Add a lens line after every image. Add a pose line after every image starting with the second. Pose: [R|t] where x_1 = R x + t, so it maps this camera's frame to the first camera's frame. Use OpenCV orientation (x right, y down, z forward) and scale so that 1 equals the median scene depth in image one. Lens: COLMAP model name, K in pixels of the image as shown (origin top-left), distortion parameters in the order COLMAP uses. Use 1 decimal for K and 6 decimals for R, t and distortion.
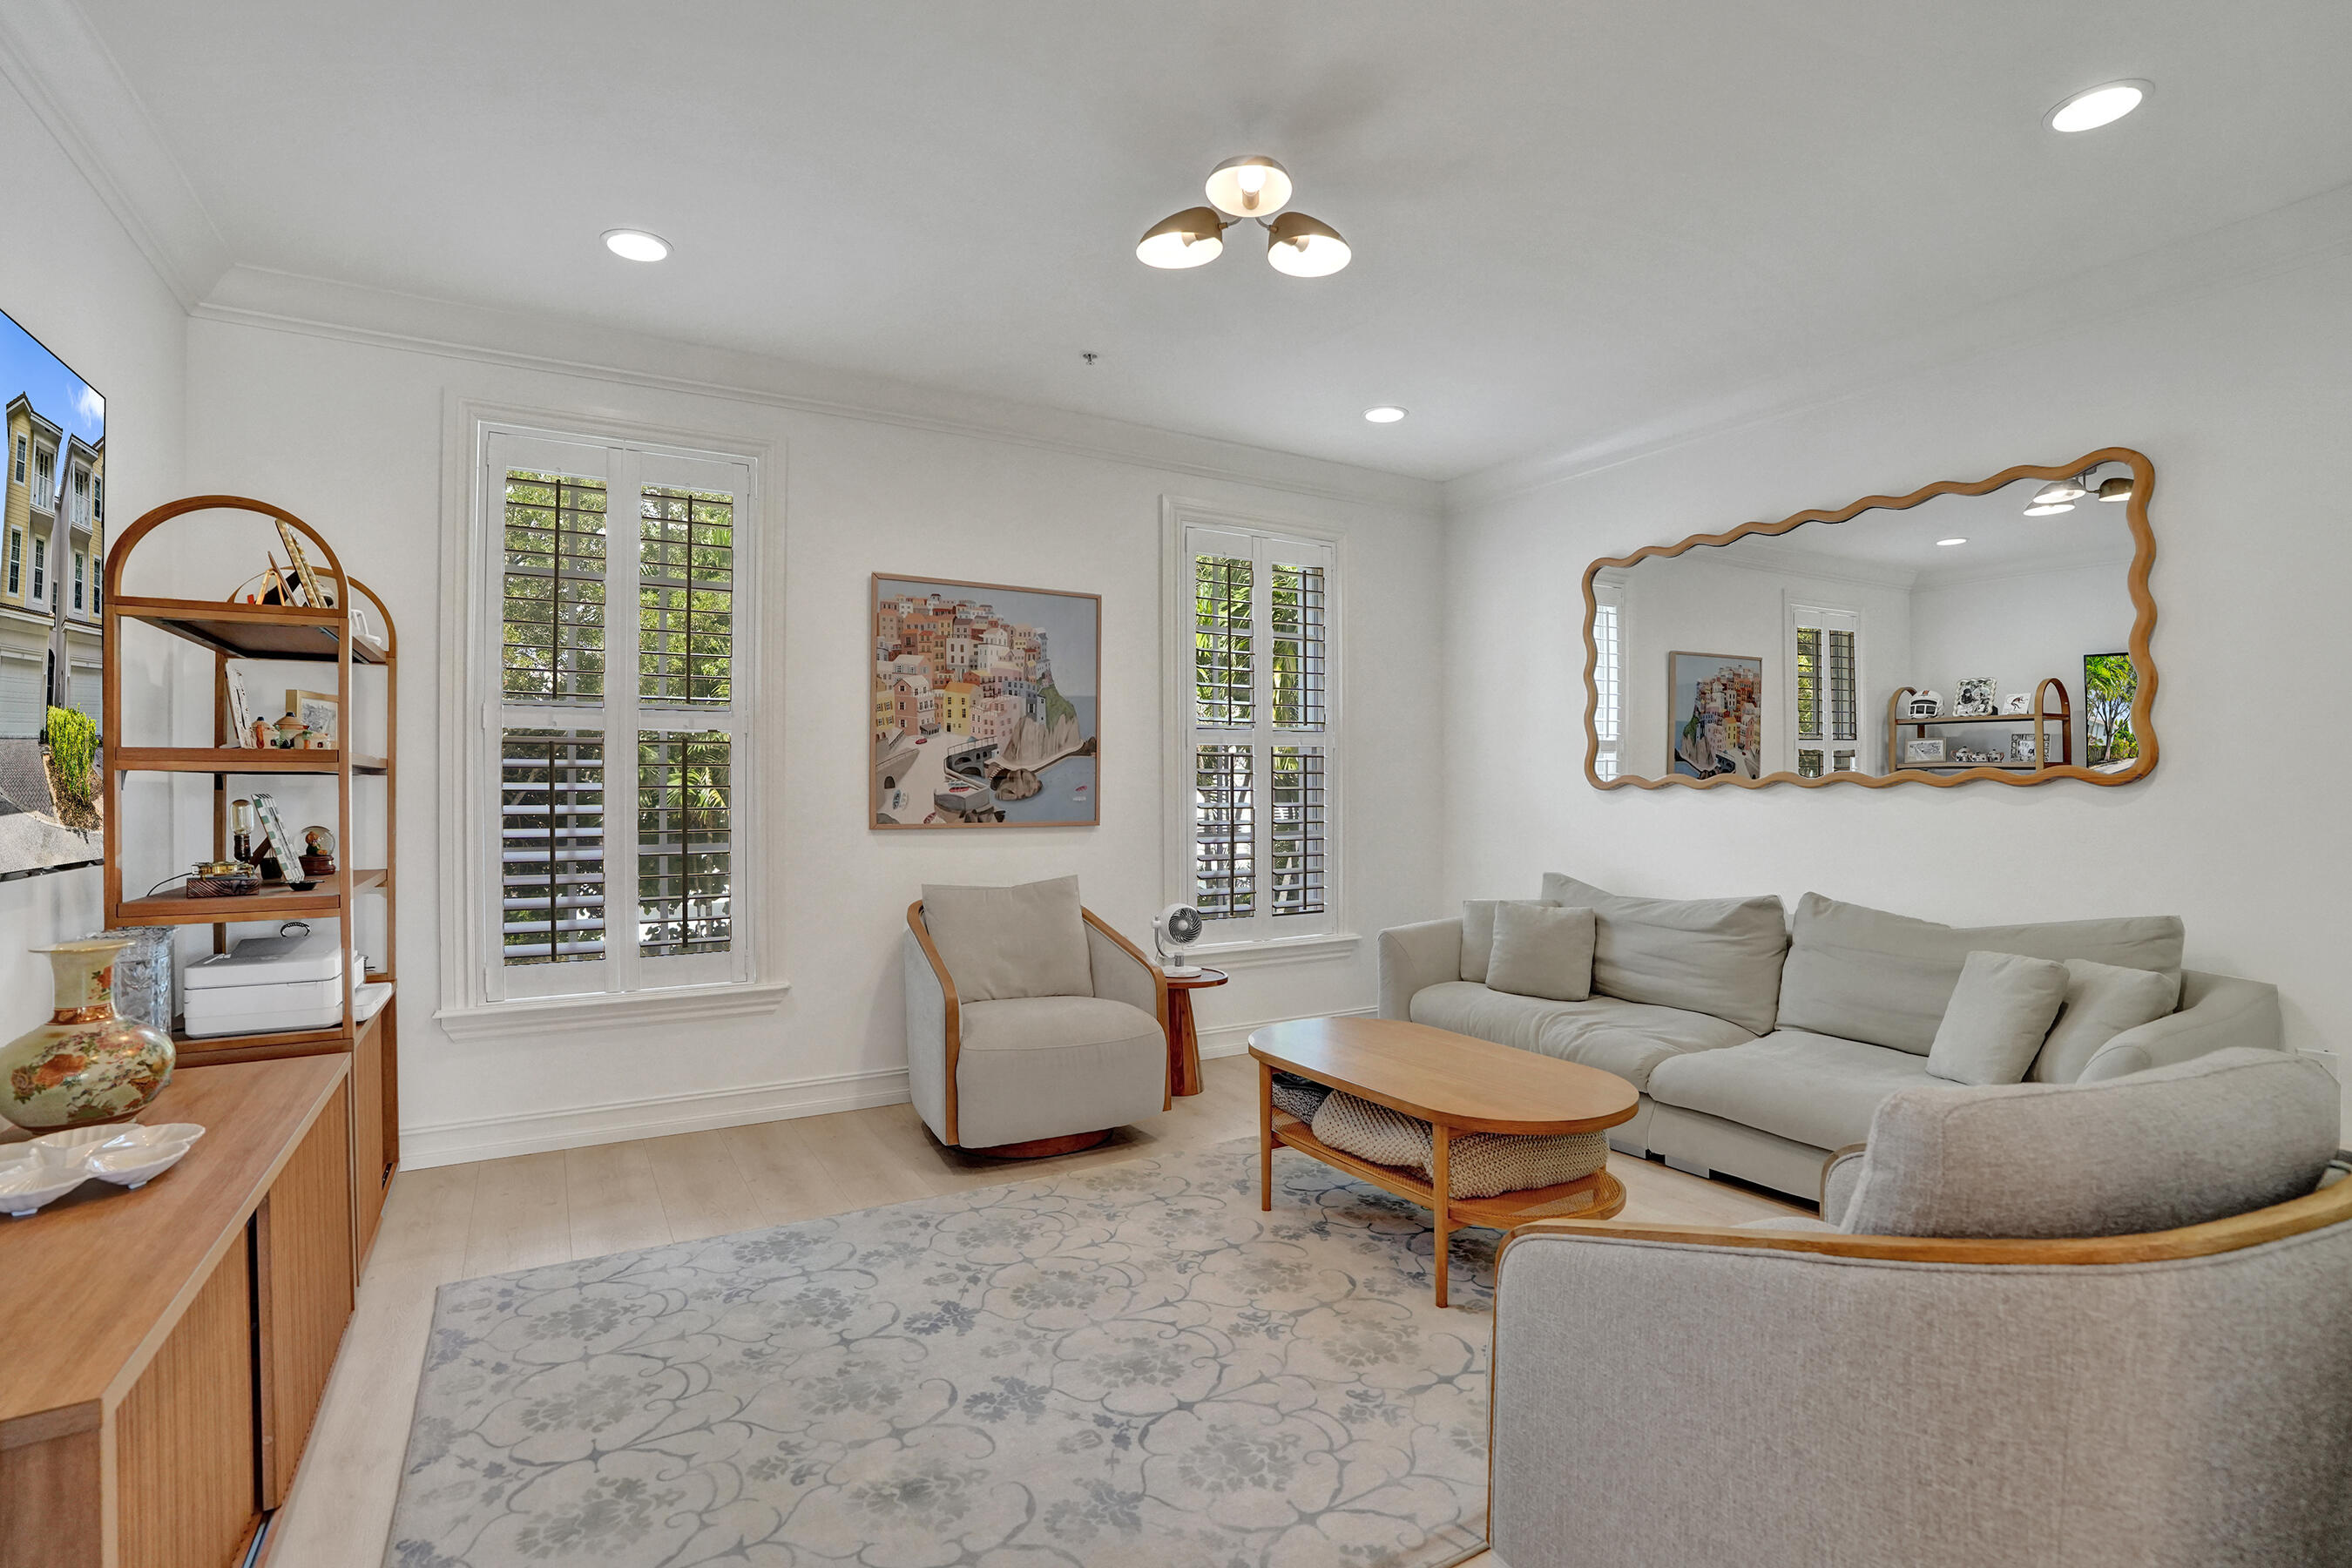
lens RADIAL K [[1063.4, 0, 1152.5], [0, 1063.4, 785.3], [0, 0, 1]] dist [-0.001195, 0.000057]
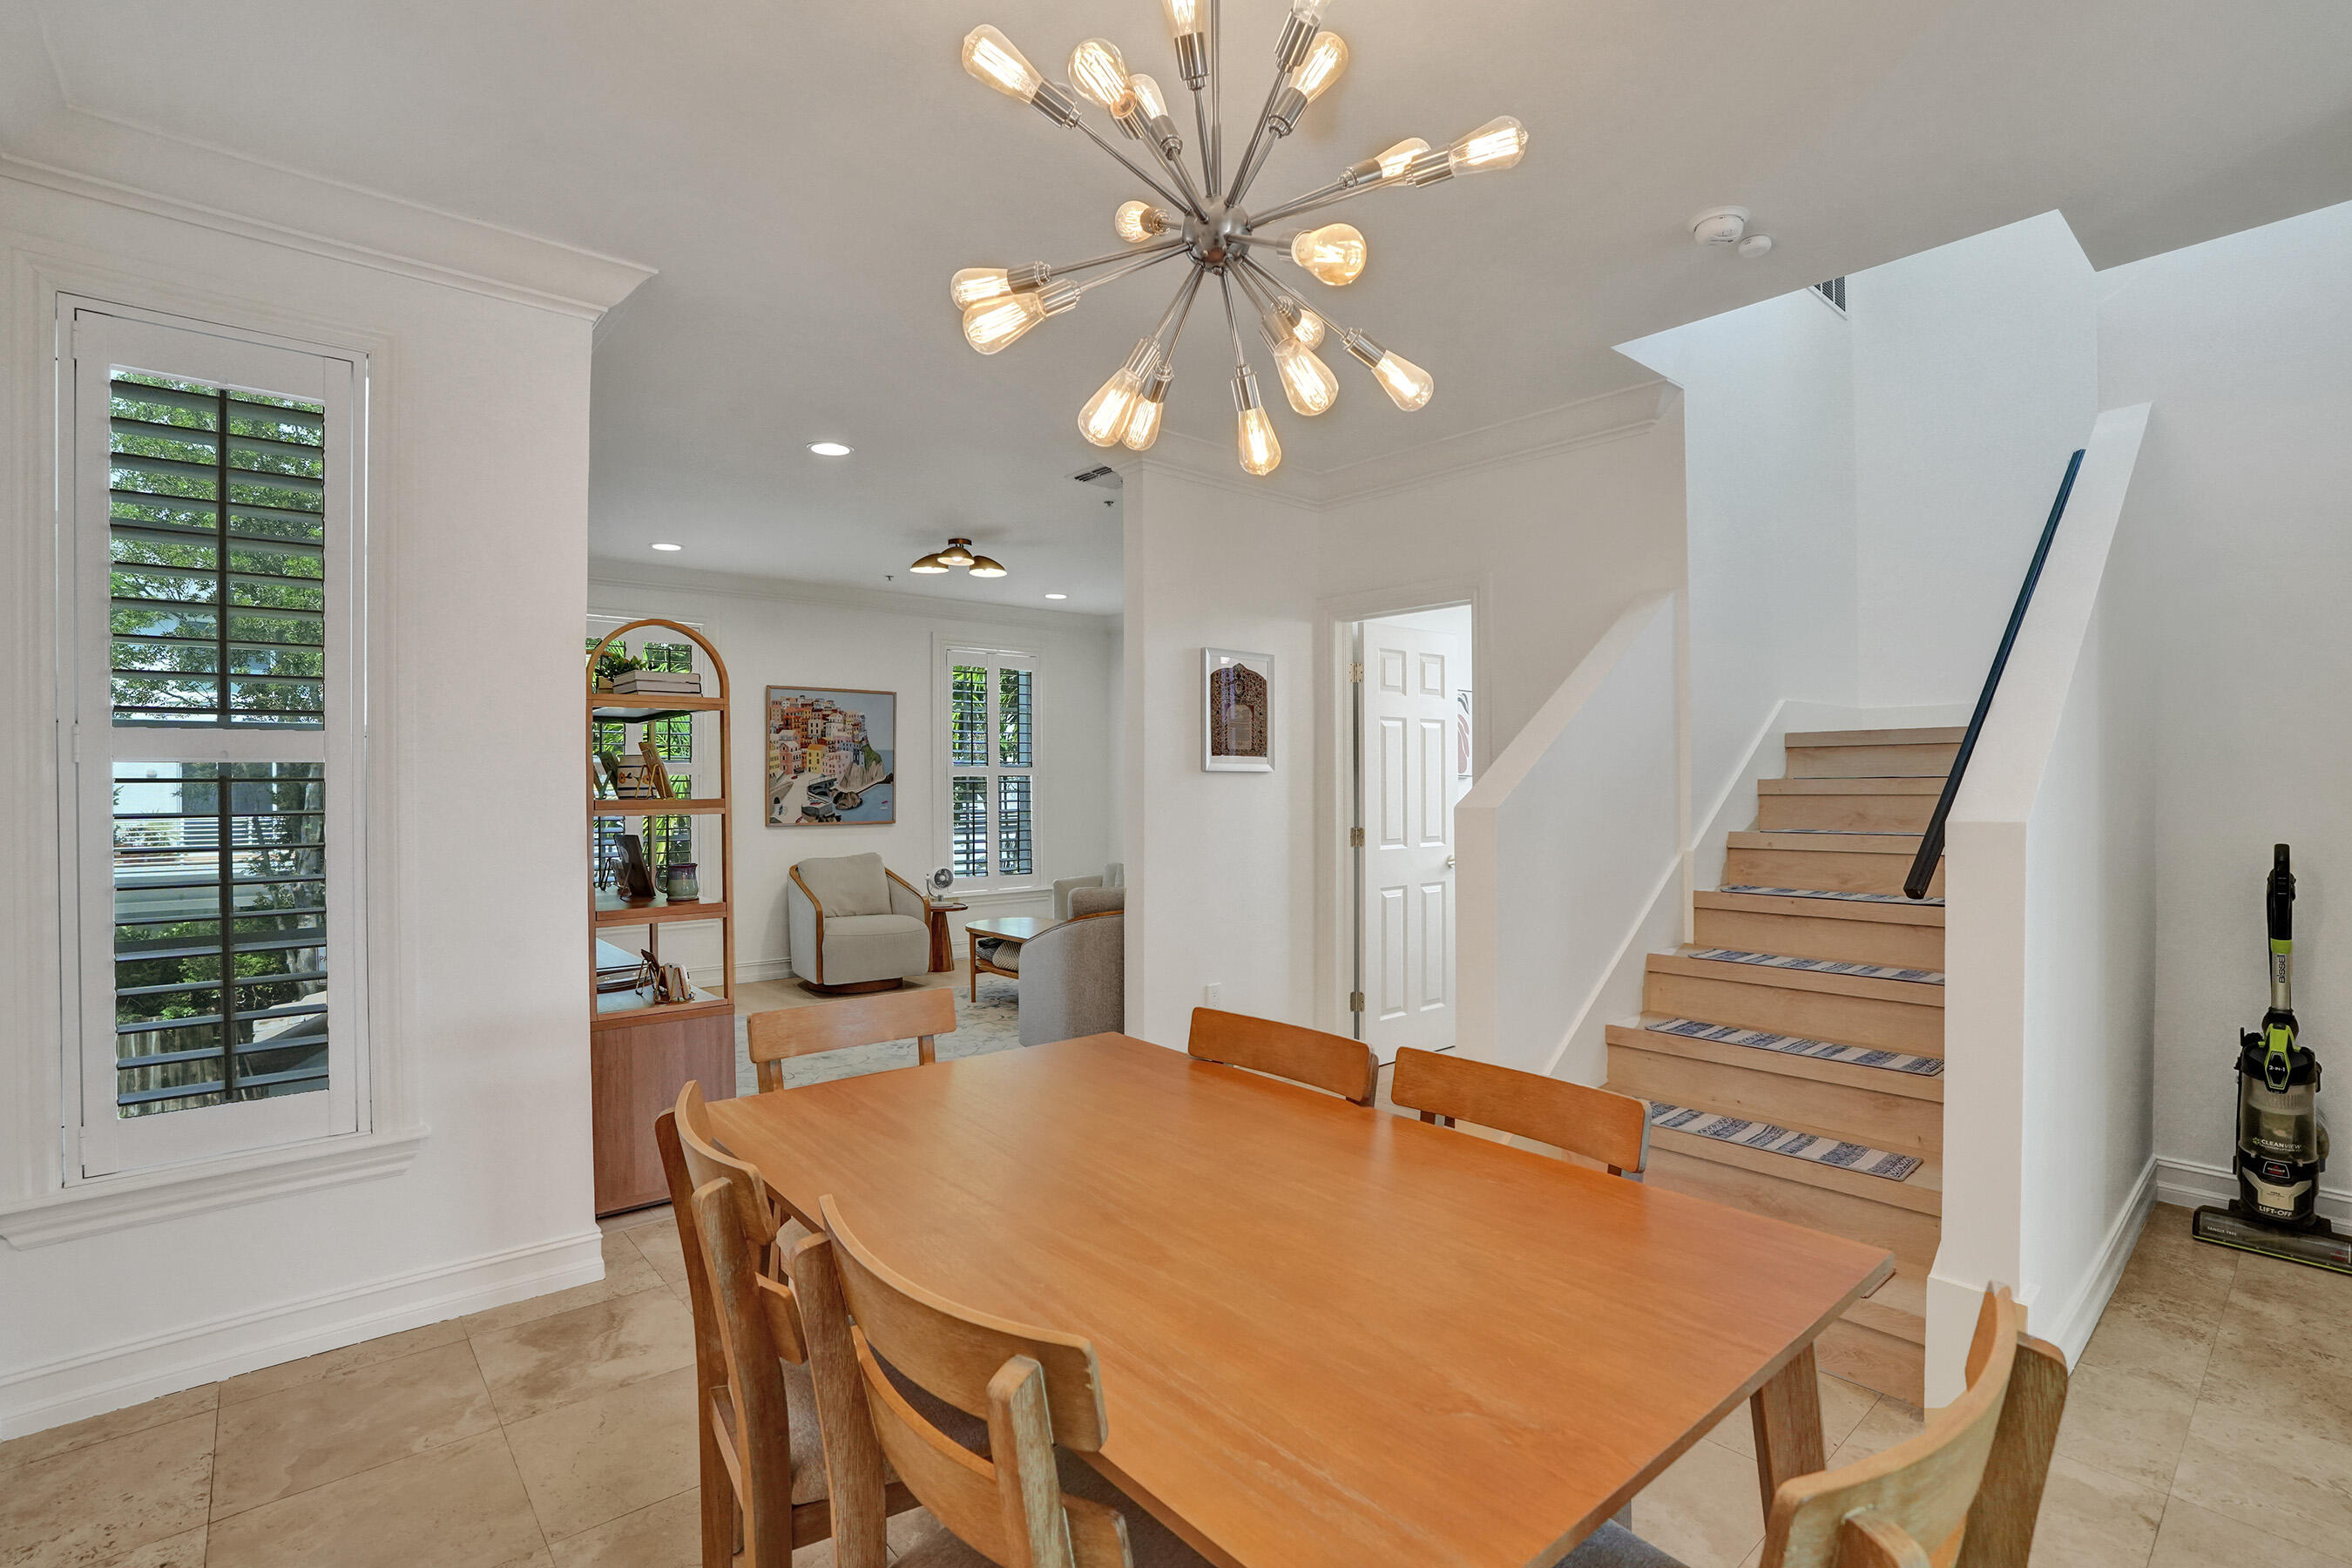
lens RADIAL K [[1063.4, 0, 1152.5], [0, 1063.4, 785.3], [0, 0, 1]] dist [-0.001195, 0.000057]
pose [[0.982868, 0.002939, 0.184287, 0.048111], [-0.005297, 0.999910, 0.012302, -0.052588], [-0.184234, -0.013067, 0.982796, -0.879989]]
